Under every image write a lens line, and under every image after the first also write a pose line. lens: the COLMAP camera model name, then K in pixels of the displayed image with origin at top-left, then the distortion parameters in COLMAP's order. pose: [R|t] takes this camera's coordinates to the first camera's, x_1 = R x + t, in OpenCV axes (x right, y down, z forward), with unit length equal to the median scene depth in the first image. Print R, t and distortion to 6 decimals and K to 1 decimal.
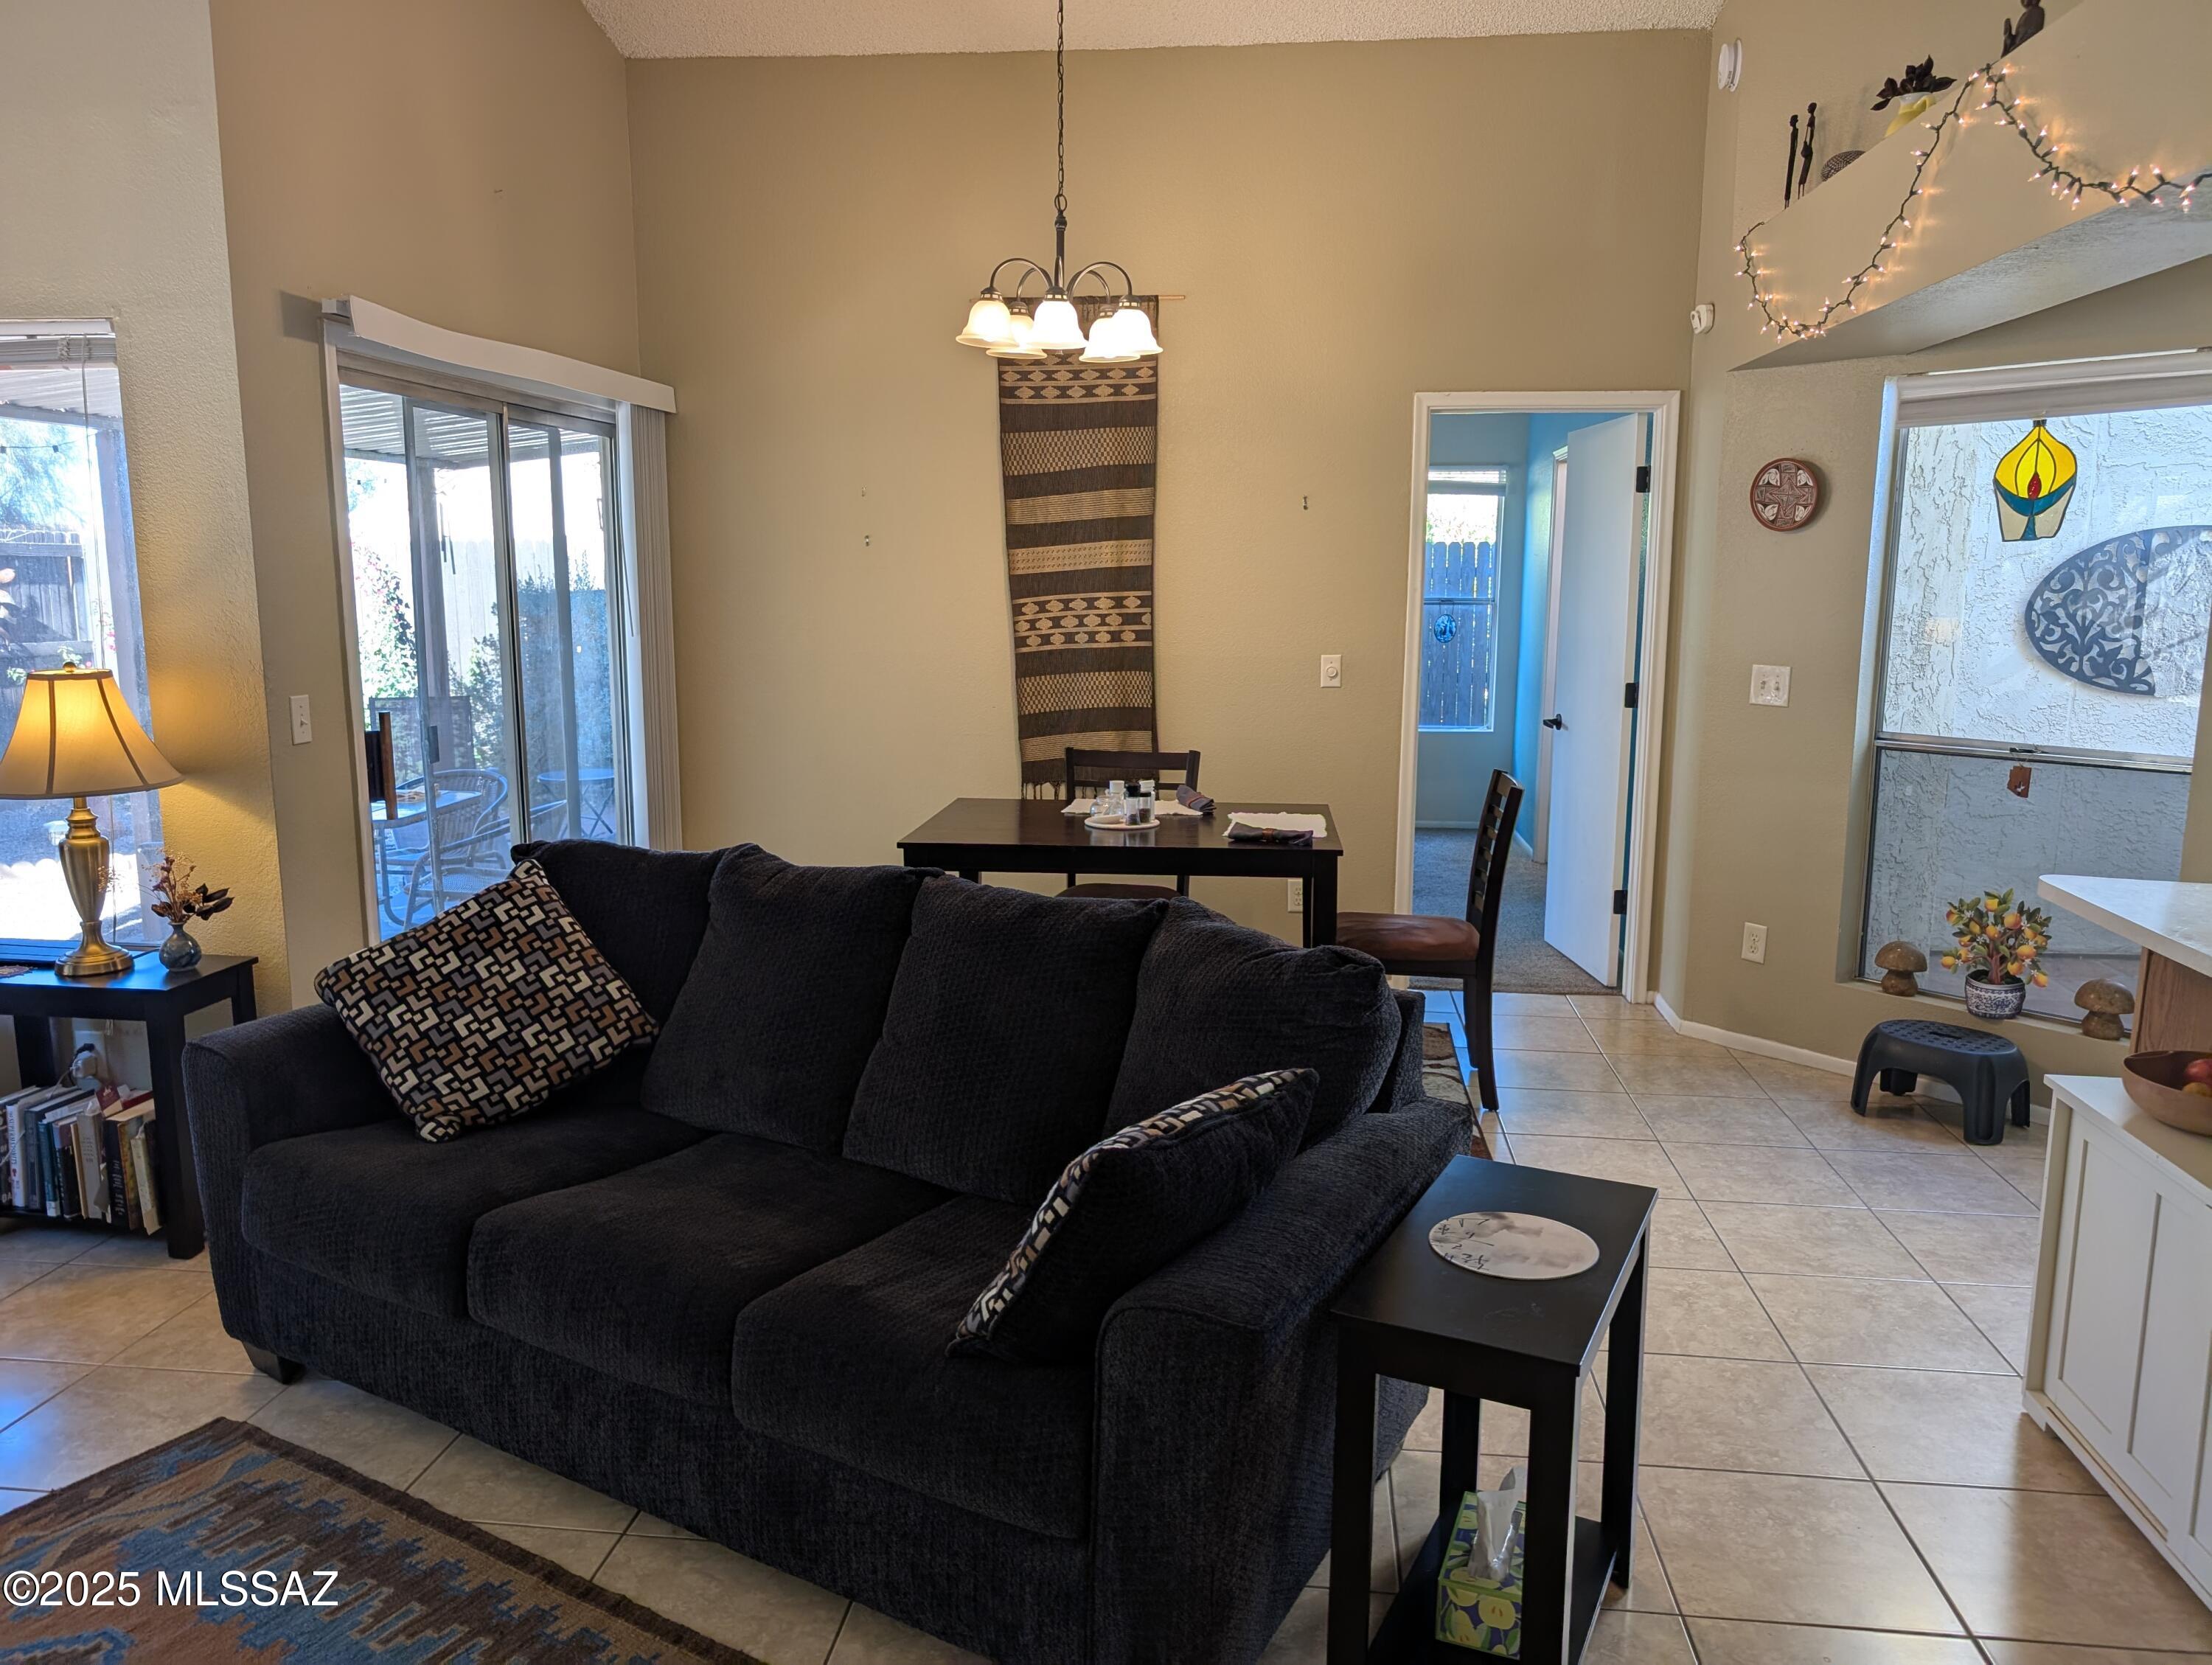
lens RADIAL K [[1608.5, 0, 1091.8], [0, 1608.5, 827.4], [0, 0, 1]] dist [0.006096, 0.002762]
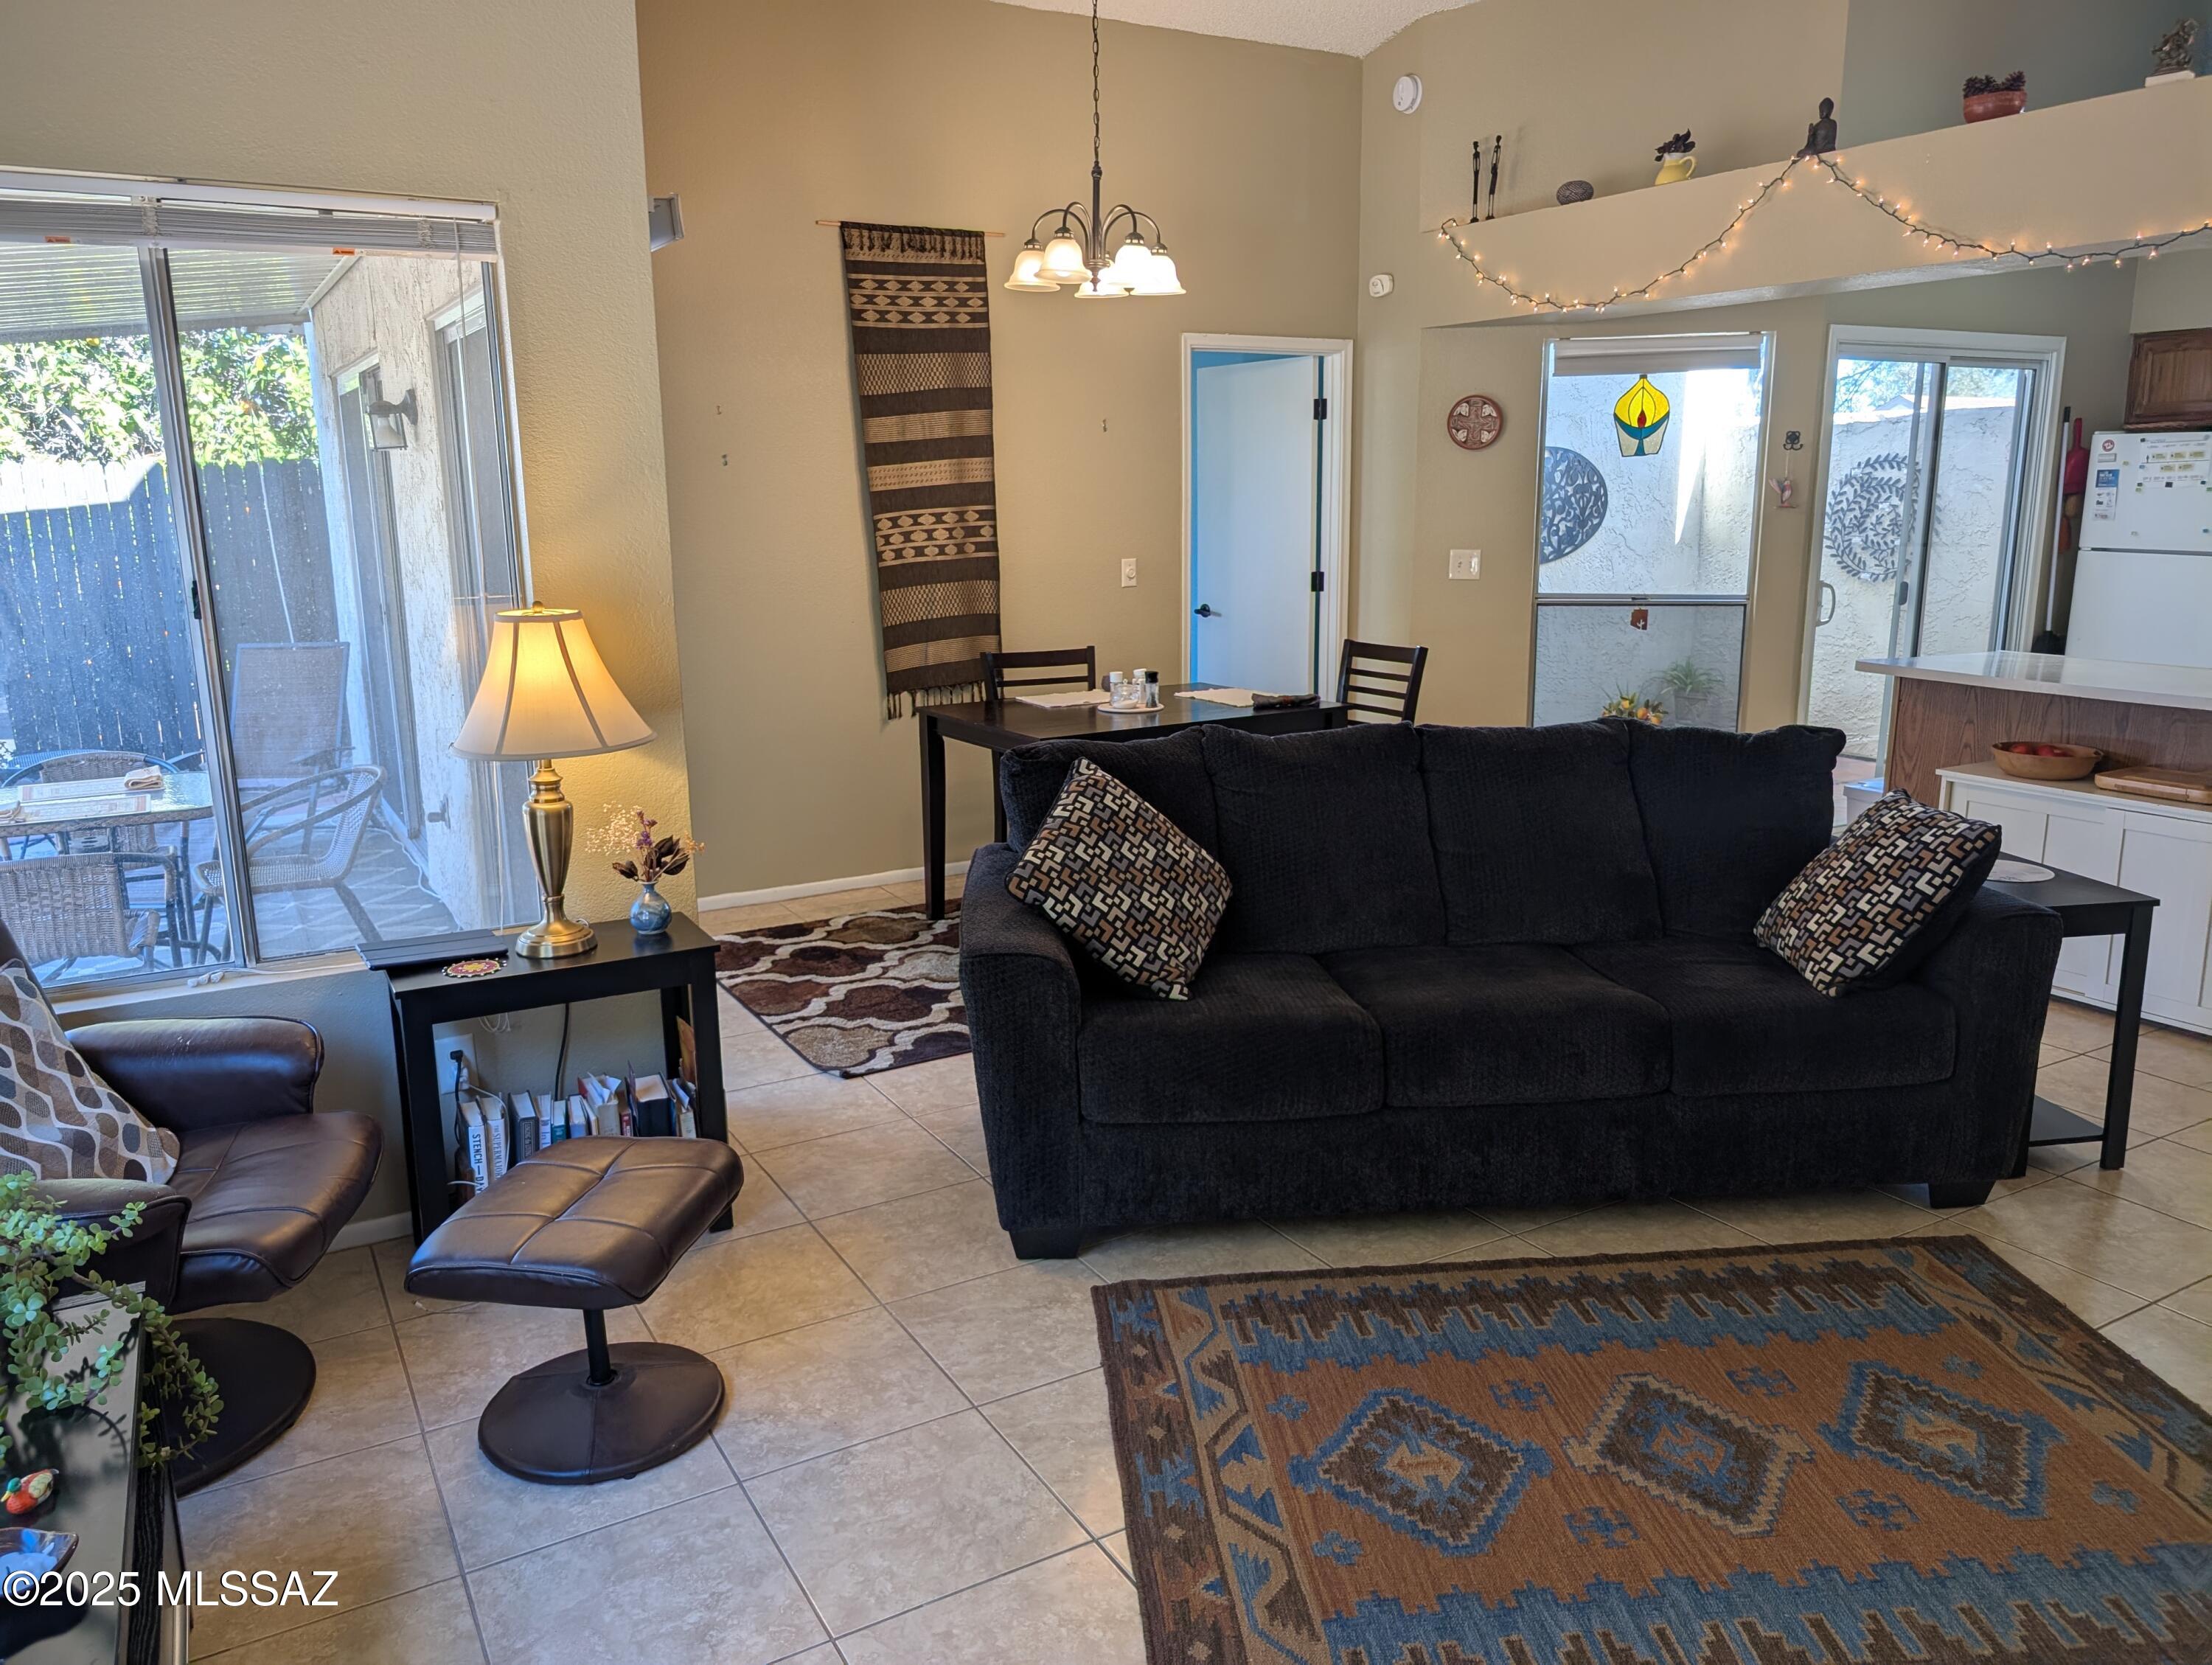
lens RADIAL K [[1630.0, 0, 1106.2], [0, 1630.0, 805.9], [0, 0, 1]] dist [0.028607, -0.002118]
pose [[0.797772, -0.128151, 0.589183, -0.917357], [0.108843, 0.991708, 0.068326, -0.018464], [-0.593054, 0.009619, 0.805105, 0.100315]]
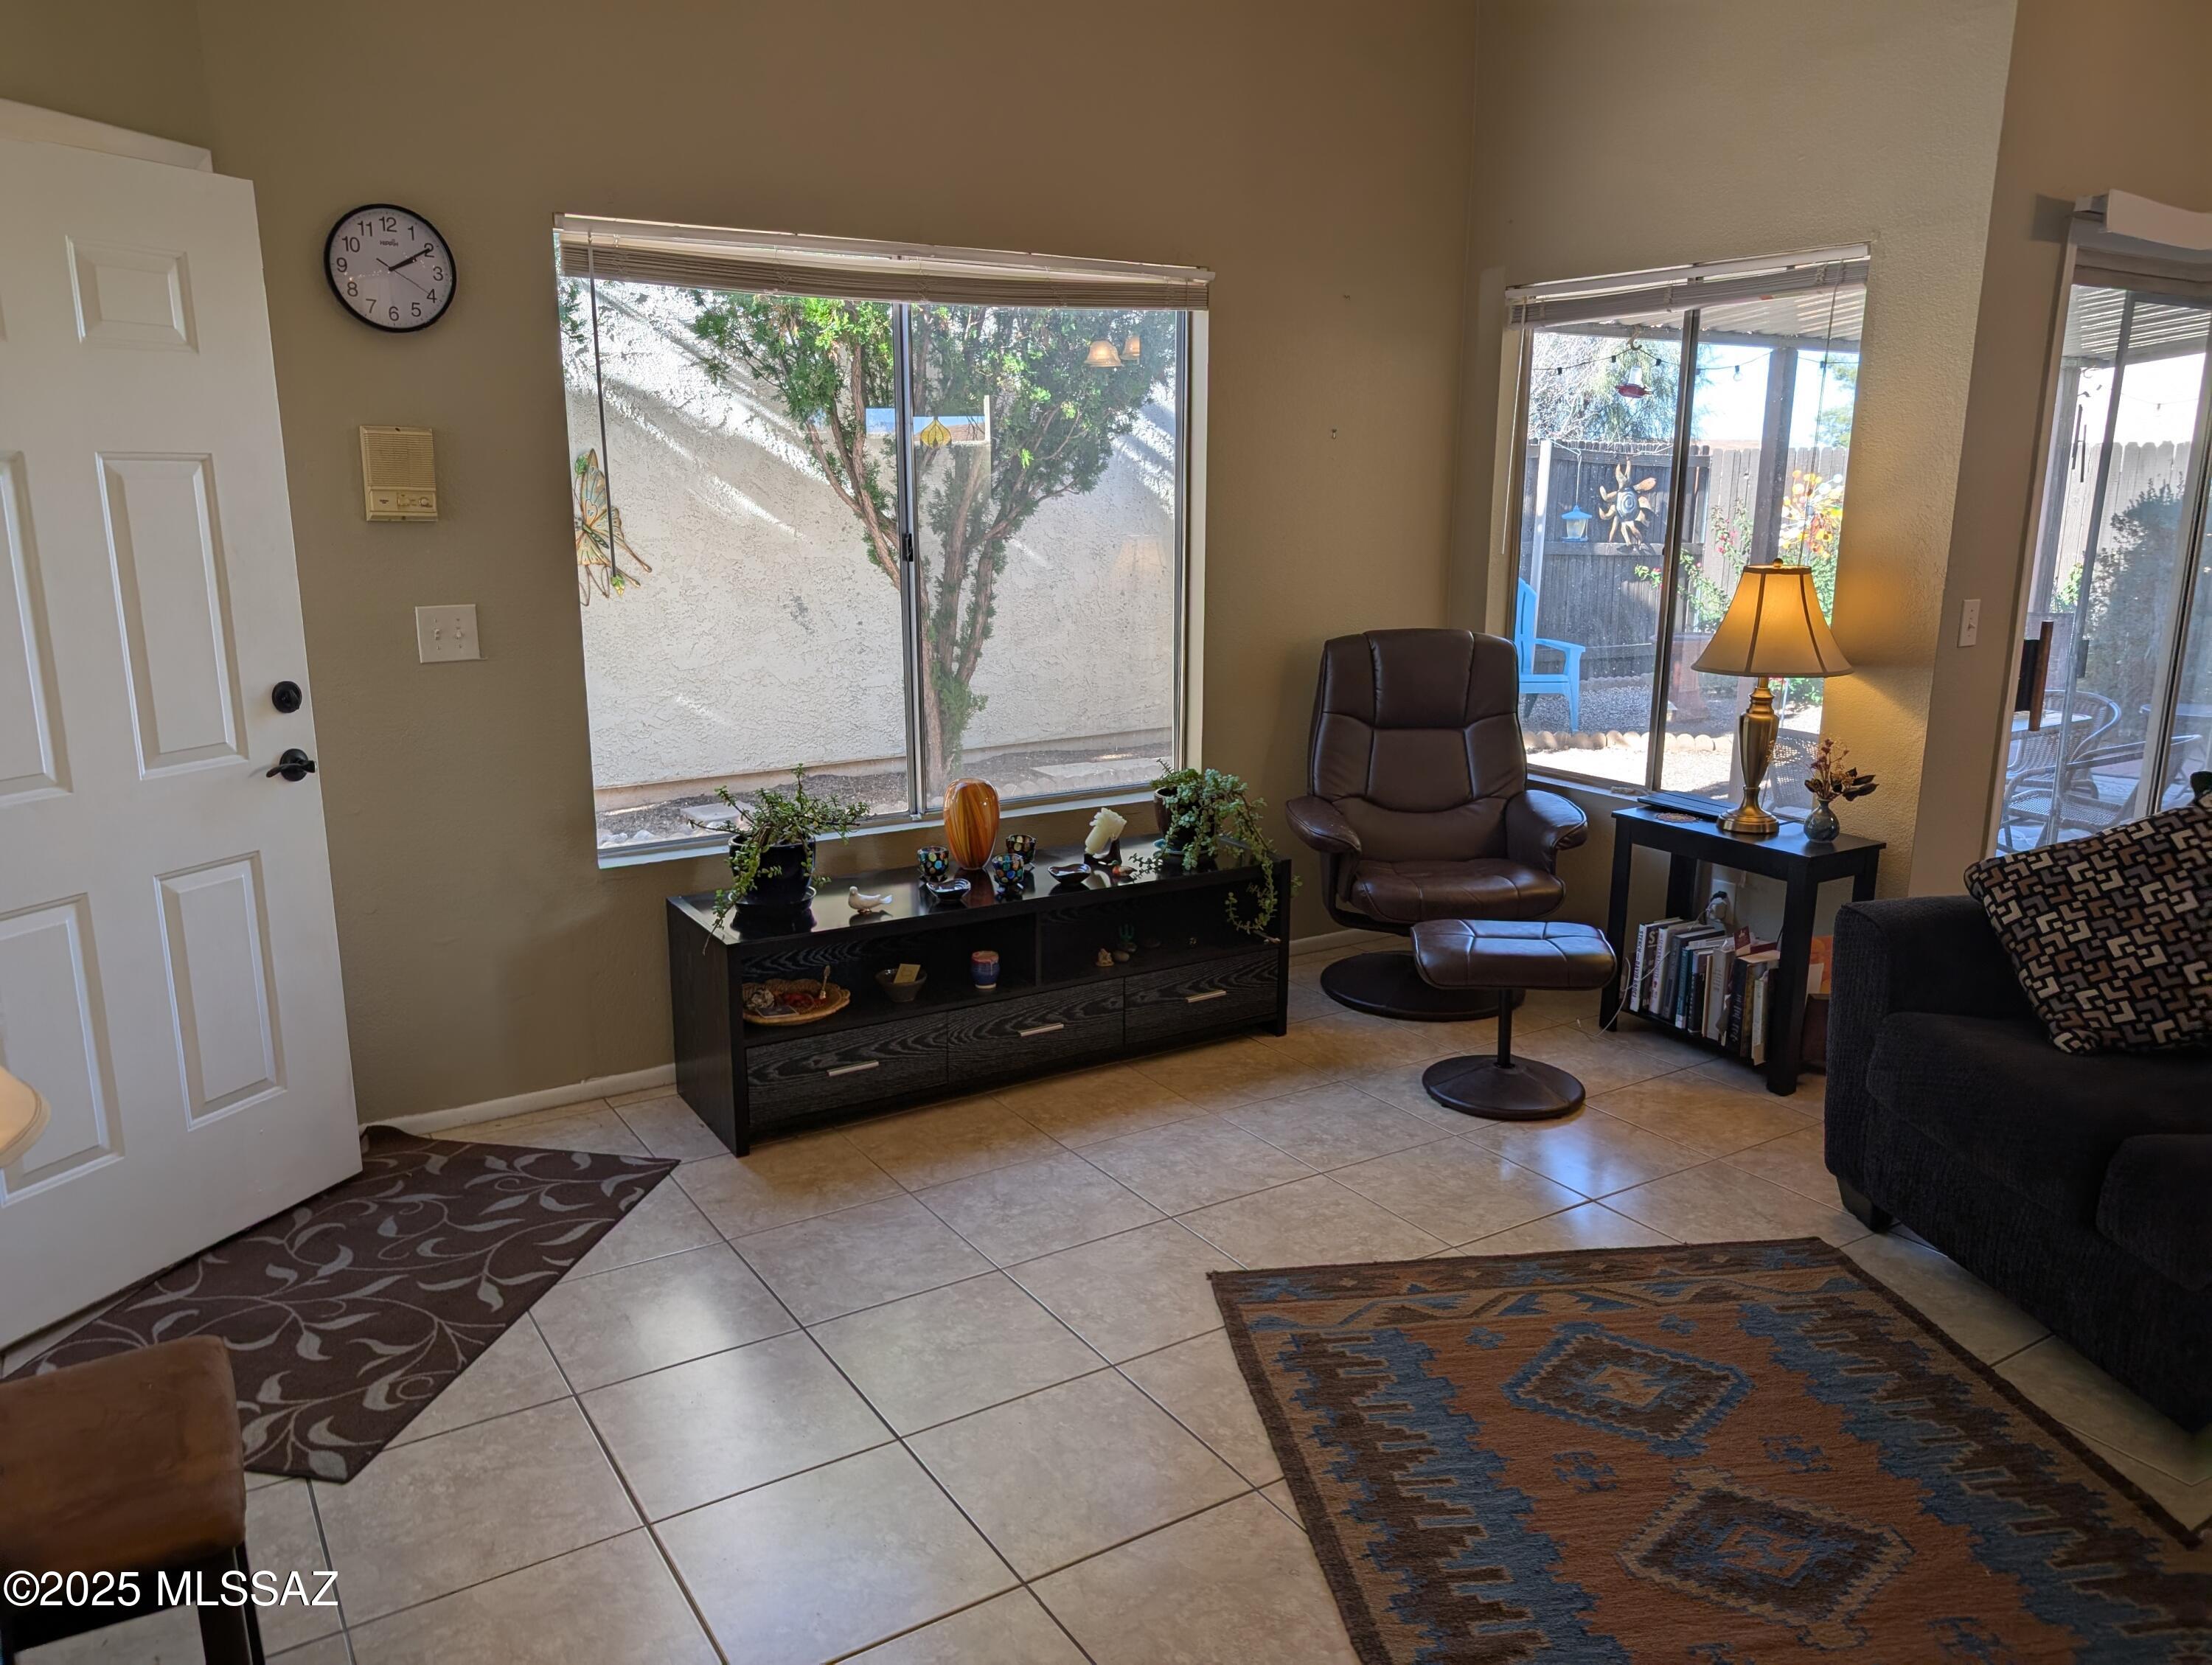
lens RADIAL K [[1593.4, 0, 1099.1], [0, 1593.4, 839.4], [0, 0, 1]] dist [0.036091, -0.035736]
pose [[0.631282, 0.171230, -0.756415, -0.046248], [-0.123651, 0.985068, 0.119795, 0.016267], [0.765633, 0.017907, 0.643028, -0.088070]]
